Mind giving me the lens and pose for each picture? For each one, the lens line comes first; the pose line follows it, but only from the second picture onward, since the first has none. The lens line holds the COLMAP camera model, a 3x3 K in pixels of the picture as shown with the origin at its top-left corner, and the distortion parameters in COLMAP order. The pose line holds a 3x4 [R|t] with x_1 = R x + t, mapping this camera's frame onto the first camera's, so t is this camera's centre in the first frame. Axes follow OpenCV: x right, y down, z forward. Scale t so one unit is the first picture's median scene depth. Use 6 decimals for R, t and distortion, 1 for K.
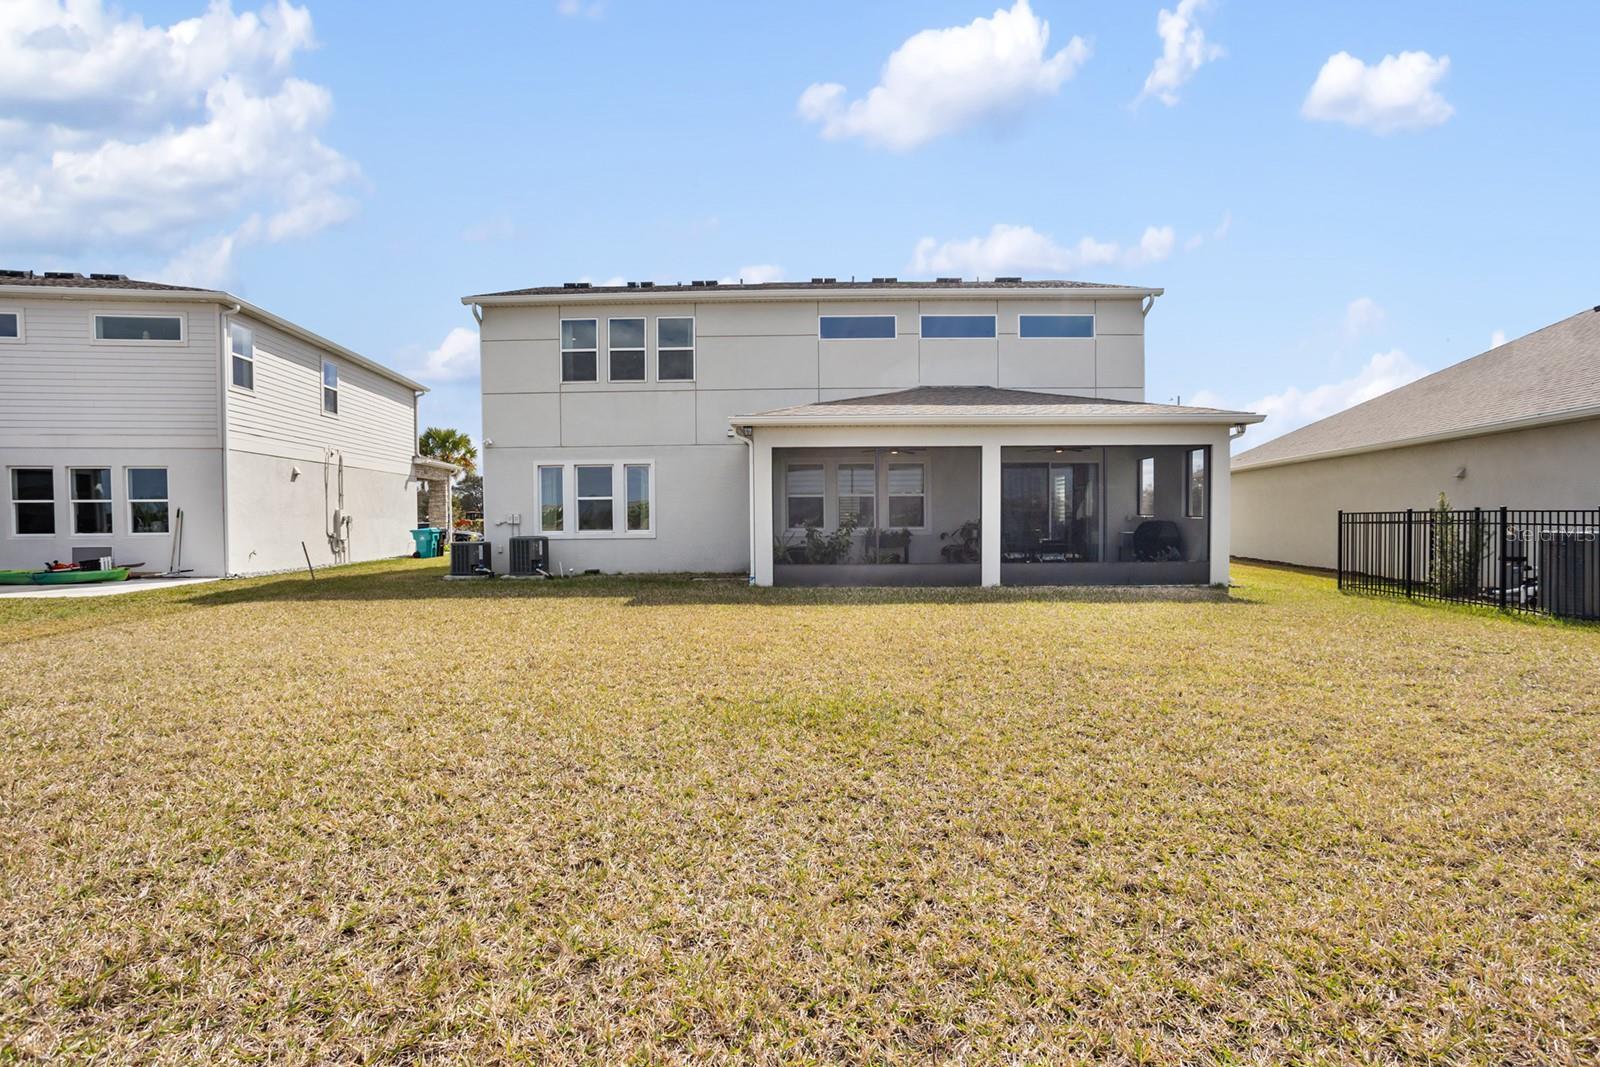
lens RADIAL K [[782.0, 0, 805.0], [0, 782.0, 530.3], [0, 0, 1]] dist [-0.048827, 0.027189]
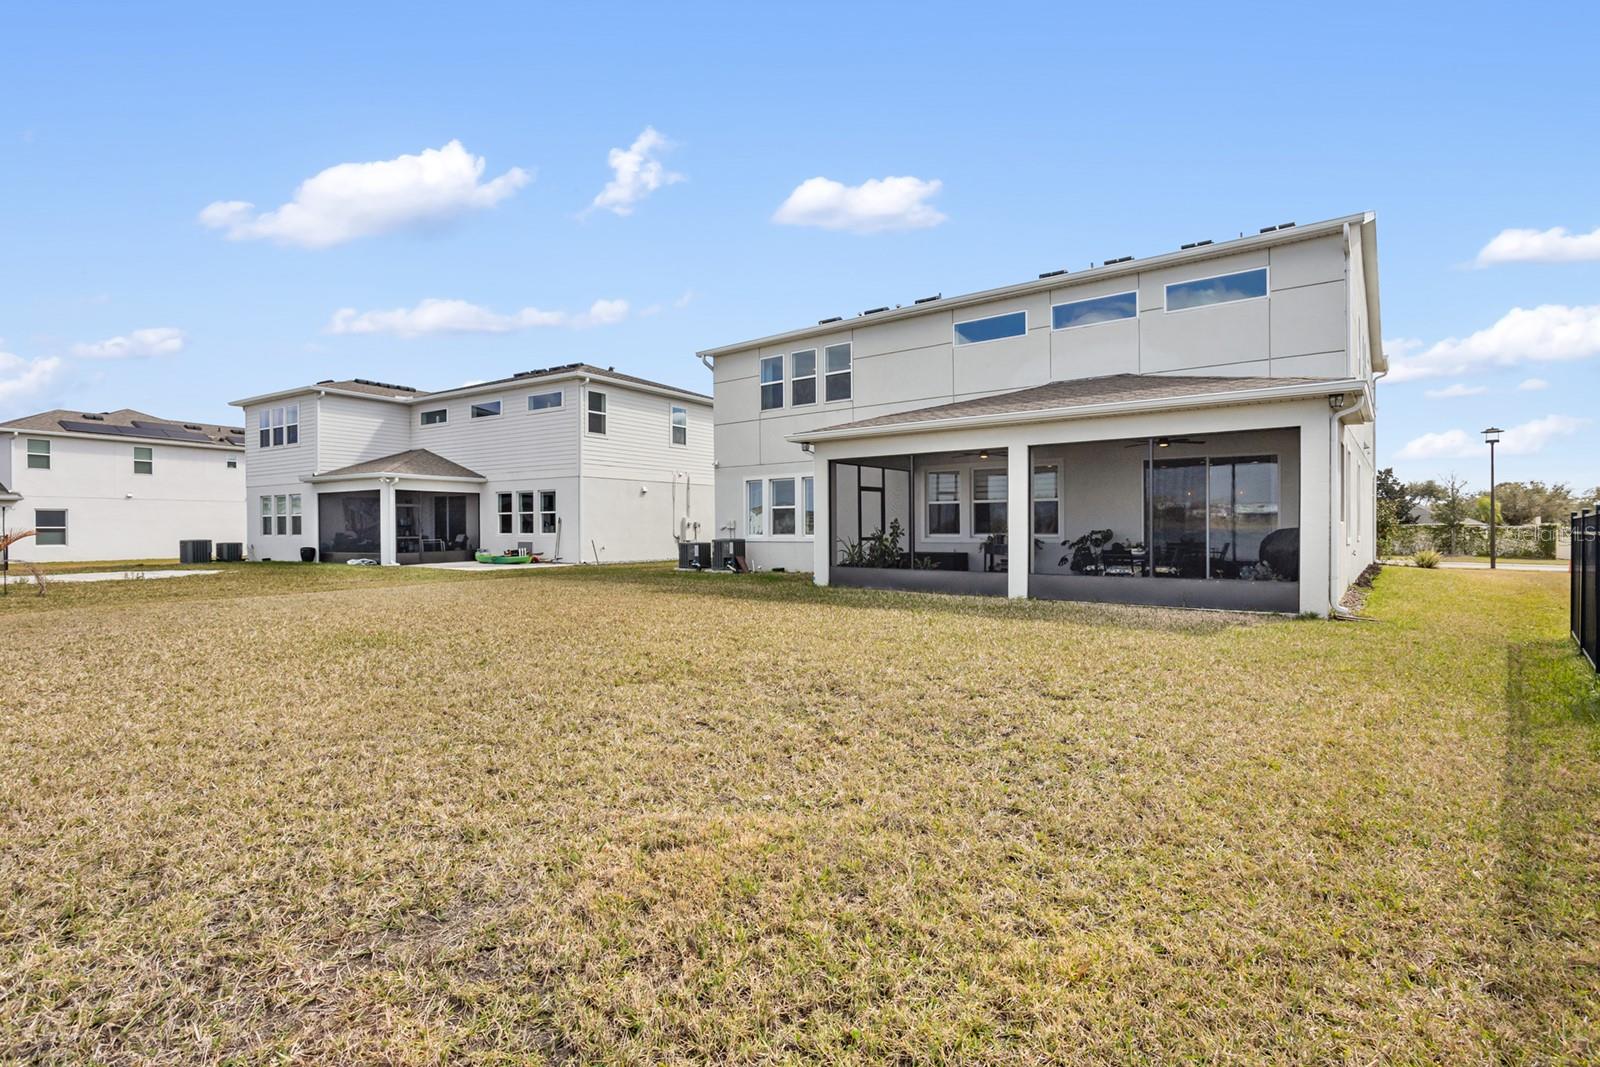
lens RADIAL K [[782.0, 0, 791.9], [0, 782.0, 527.9], [0, 0, 1]] dist [-0.048827, 0.027189]
pose [[0.778229, 0.004775, -0.627963, 0.491313], [-0.012670, 0.999887, -0.008099, -0.000570], [0.627853, 0.014260, 0.778201, 0.093434]]
